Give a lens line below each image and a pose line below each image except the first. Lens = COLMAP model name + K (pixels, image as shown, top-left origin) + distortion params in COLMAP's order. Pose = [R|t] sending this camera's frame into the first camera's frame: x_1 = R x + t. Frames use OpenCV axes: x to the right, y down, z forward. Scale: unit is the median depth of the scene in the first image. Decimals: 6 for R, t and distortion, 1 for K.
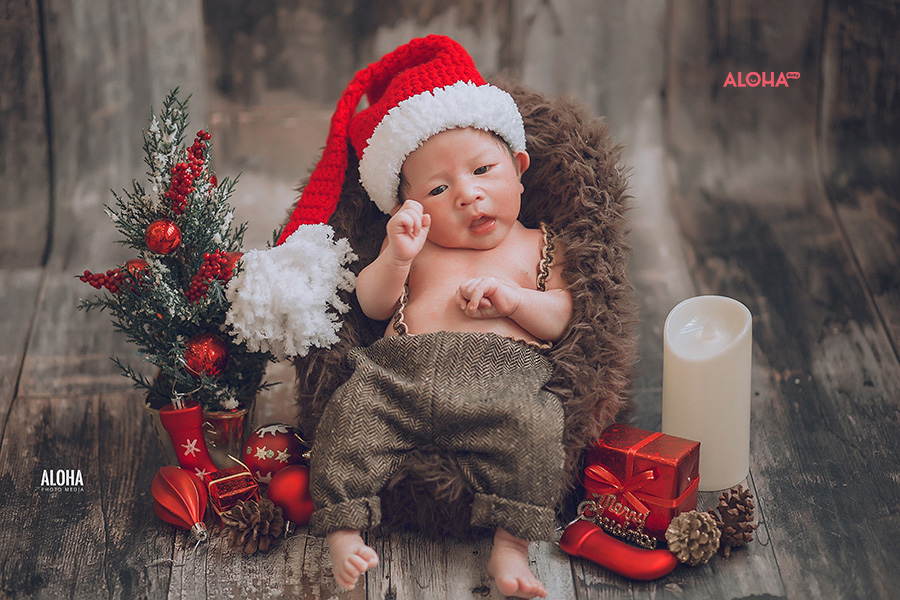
lens RADIAL K [[2266.4, 0, 452.0], [0, 2266.4, 300.6], [0, 0, 1]] dist [0.050071, -0.774517]
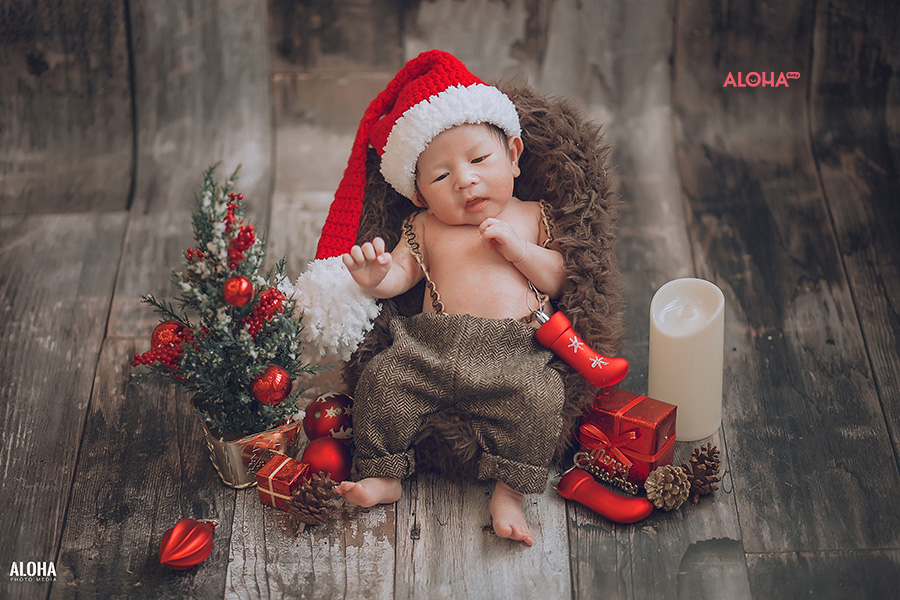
lens RADIAL K [[2251.5, 0, 451.4], [0, 2251.5, 299.4], [0, 0, 1]] dist [0.034597, -0.723912]
pose [[0.999377, 0.017191, -0.030824, 0.024564], [-0.013917, 0.994536, 0.103458, -0.106842], [0.032434, -0.102964, 0.994156, -0.165729]]
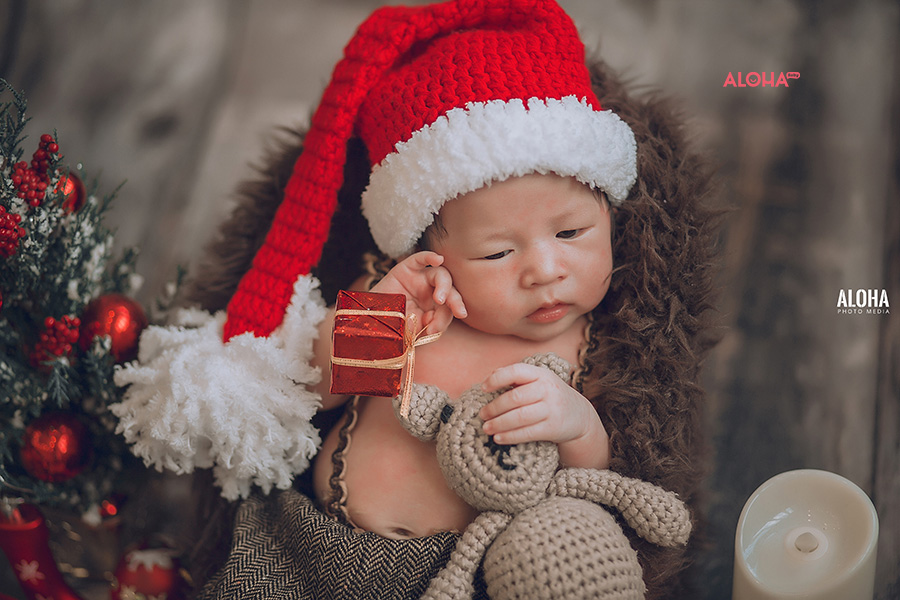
lens RADIAL K [[2329.4, 0, 449.6], [0, 2329.4, 288.6], [0, 0, 1]] dist [0.095037, 0.160596]
pose [[0.977599, 0.132735, -0.163348, 0.107182], [-0.079413, 0.951329, 0.297769, -0.226059], [0.194922, -0.278127, 0.940559, 0.373402]]
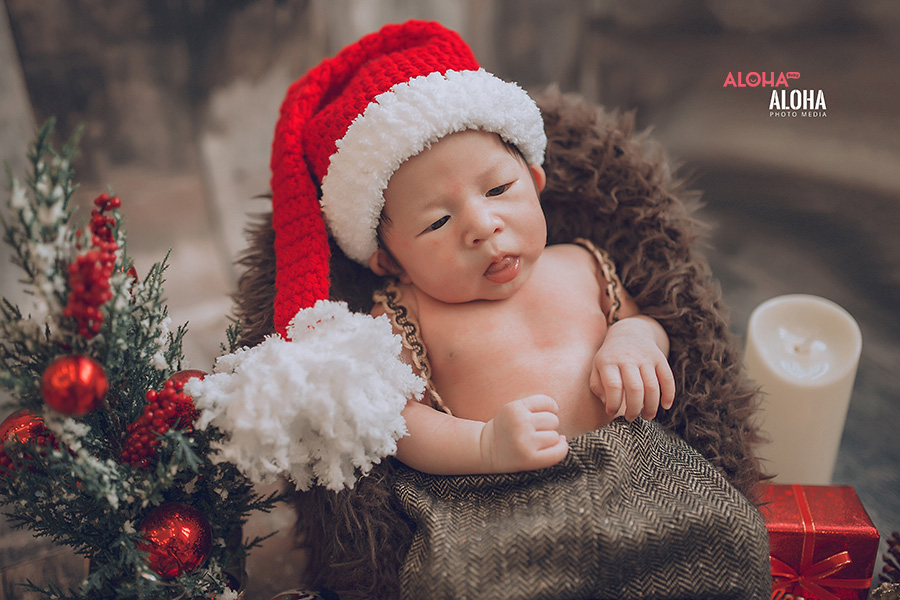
lens RADIAL K [[903.0, 0, 447.3], [0, 903.0, 289.2], [0, 0, 1]] dist [-0.077282, 0.105669]
pose [[0.923949, -0.192620, 0.330479, -0.103342], [0.183350, 0.981256, 0.059319, -0.045094], [-0.335710, 0.005785, 0.941947, 0.706706]]
